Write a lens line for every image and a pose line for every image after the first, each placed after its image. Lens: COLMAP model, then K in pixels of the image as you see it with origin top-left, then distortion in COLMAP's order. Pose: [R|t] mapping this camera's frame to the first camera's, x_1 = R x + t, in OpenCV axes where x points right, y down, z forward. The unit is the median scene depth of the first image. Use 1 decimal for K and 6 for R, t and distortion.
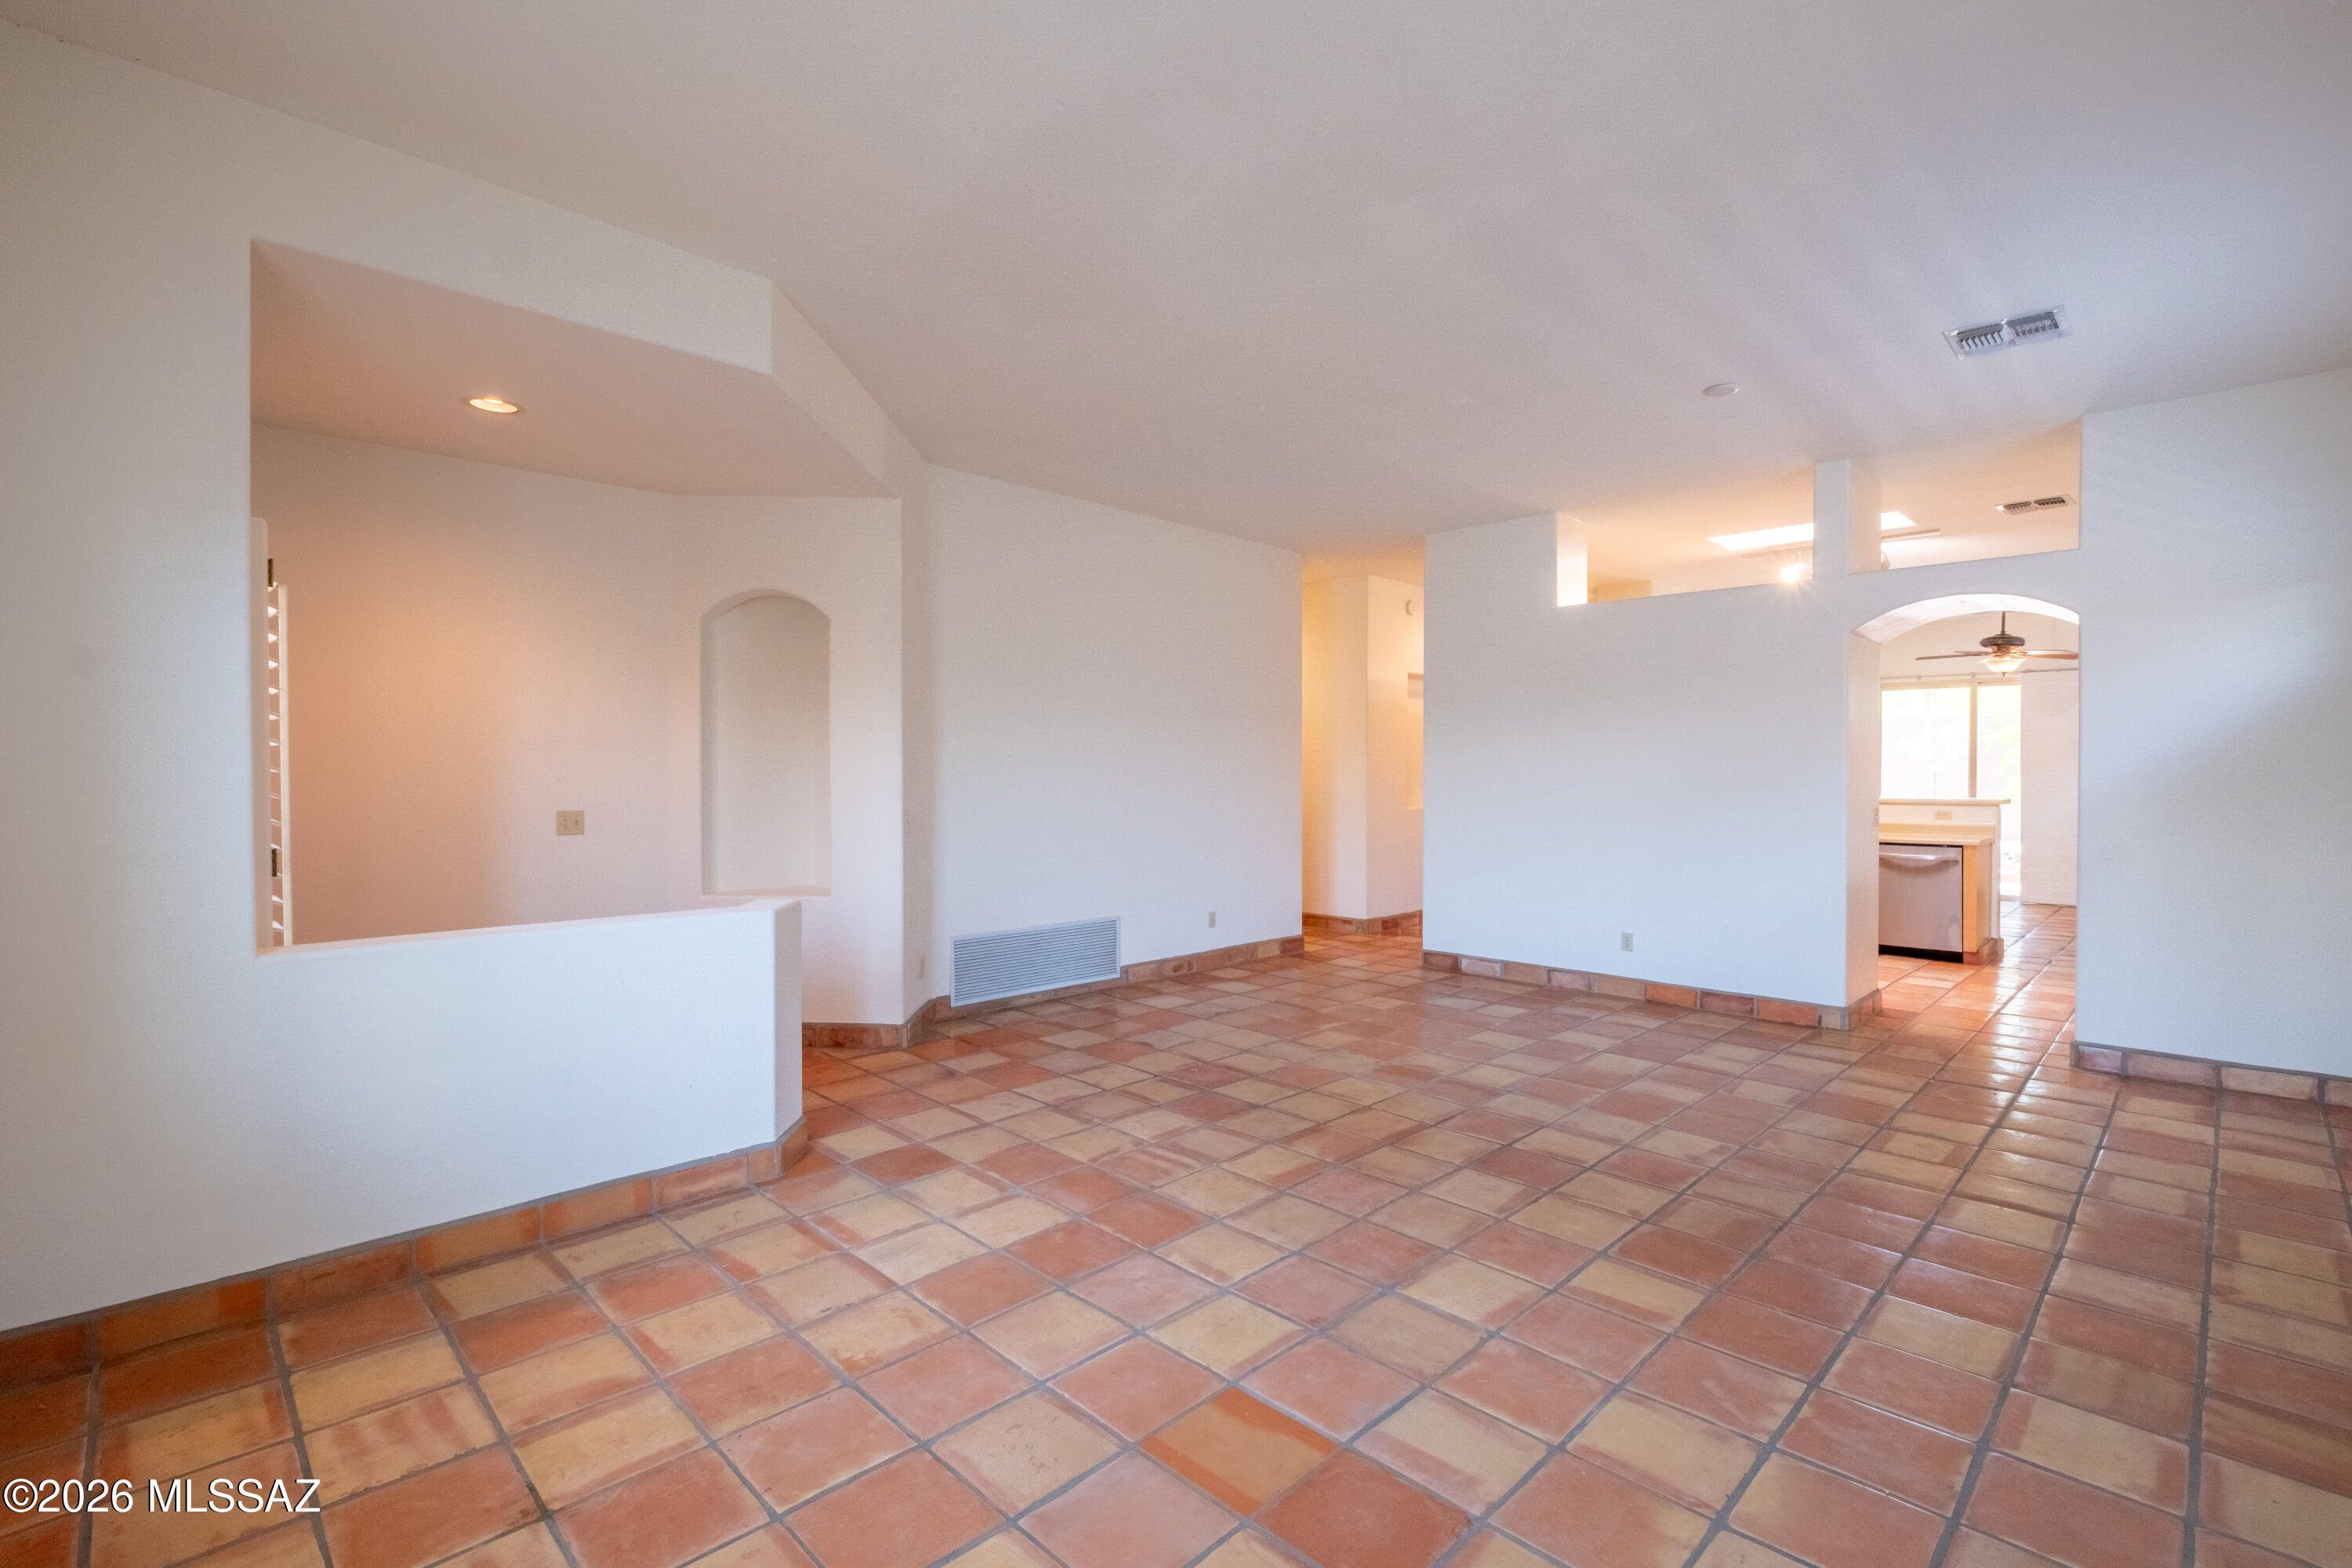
lens RADIAL K [[1044.6, 0, 1179.0], [0, 1044.6, 783.9], [0, 0, 1]] dist [0.003464, -0.001113]
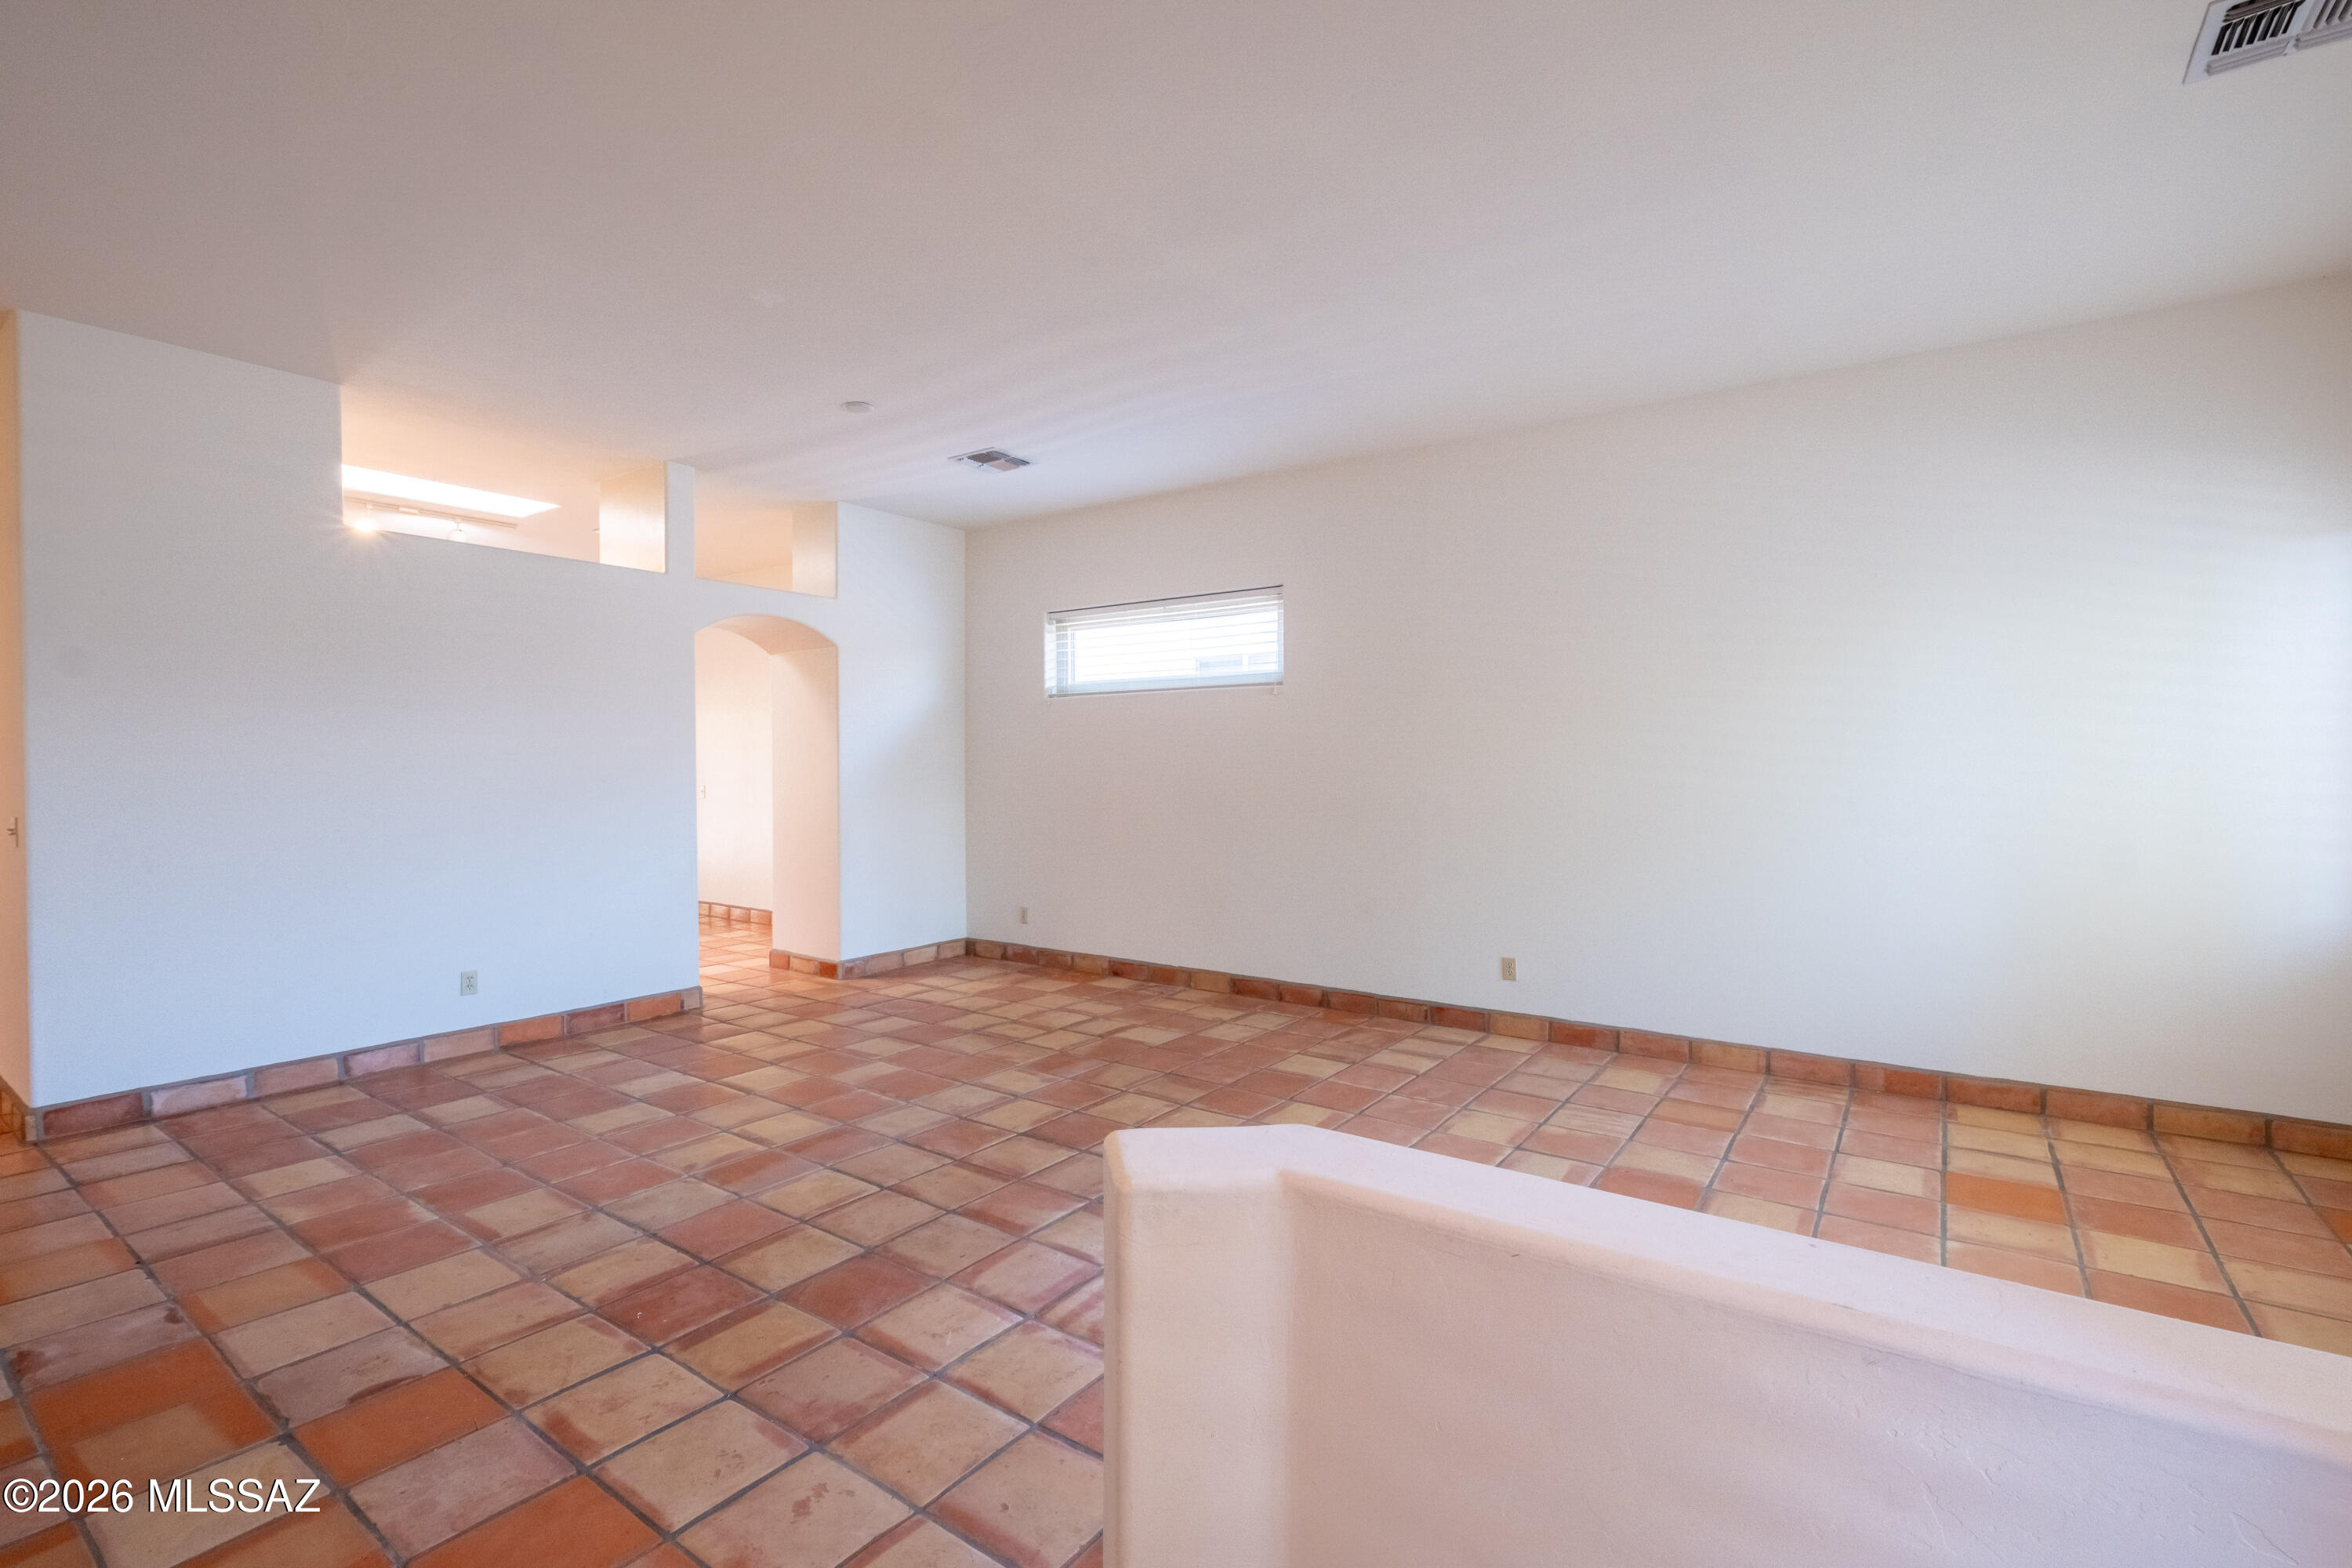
lens RADIAL K [[1044.6, 0, 1173.5], [0, 1044.6, 764.5], [0, 0, 1]] dist [0.003464, -0.001113]
pose [[-0.156098, -0.001827, 0.987740, -0.648233], [0.013852, 0.999896, 0.004038, -0.008882], [-0.987644, 0.014312, -0.156056, 0.937676]]
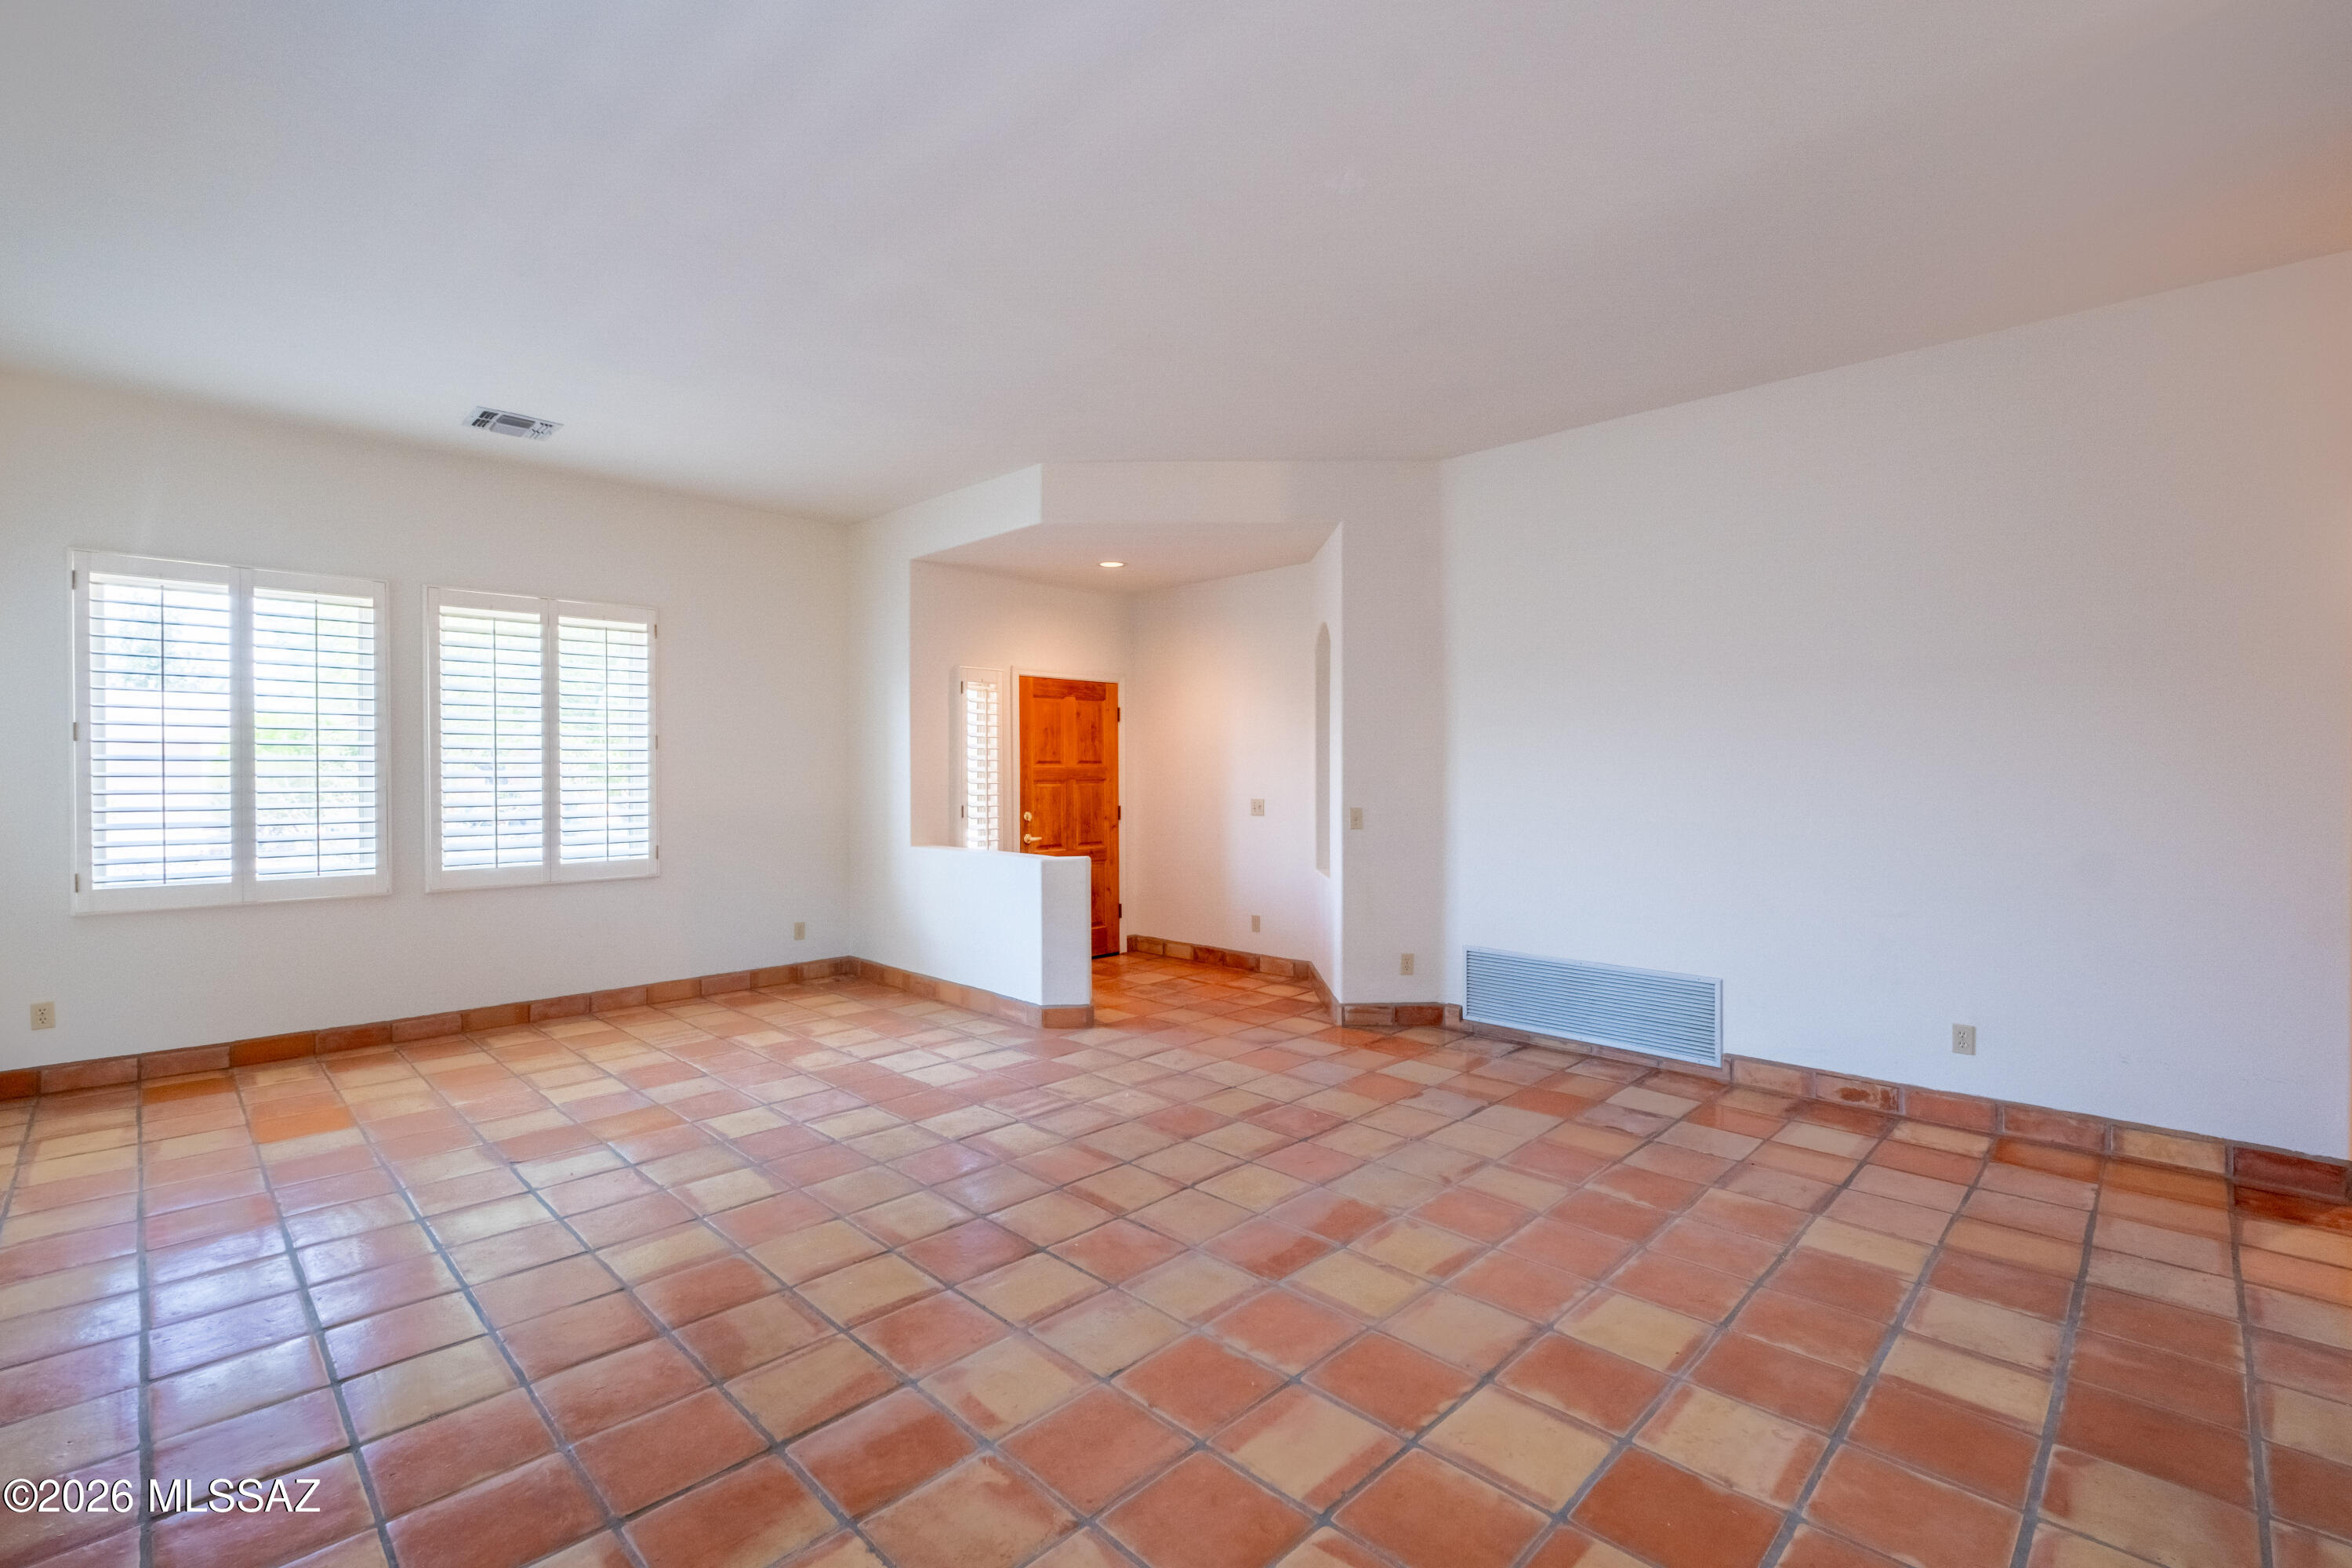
lens RADIAL K [[1044.6, 0, 1187.6], [0, 1044.6, 783.8], [0, 0, 1]] dist [0.003464, -0.001113]
pose [[0.012392, 0.010274, -0.999870, 1.019888], [-0.011625, 0.999881, 0.010130, -0.011402], [0.999856, 0.011498, 0.012510, 1.019905]]
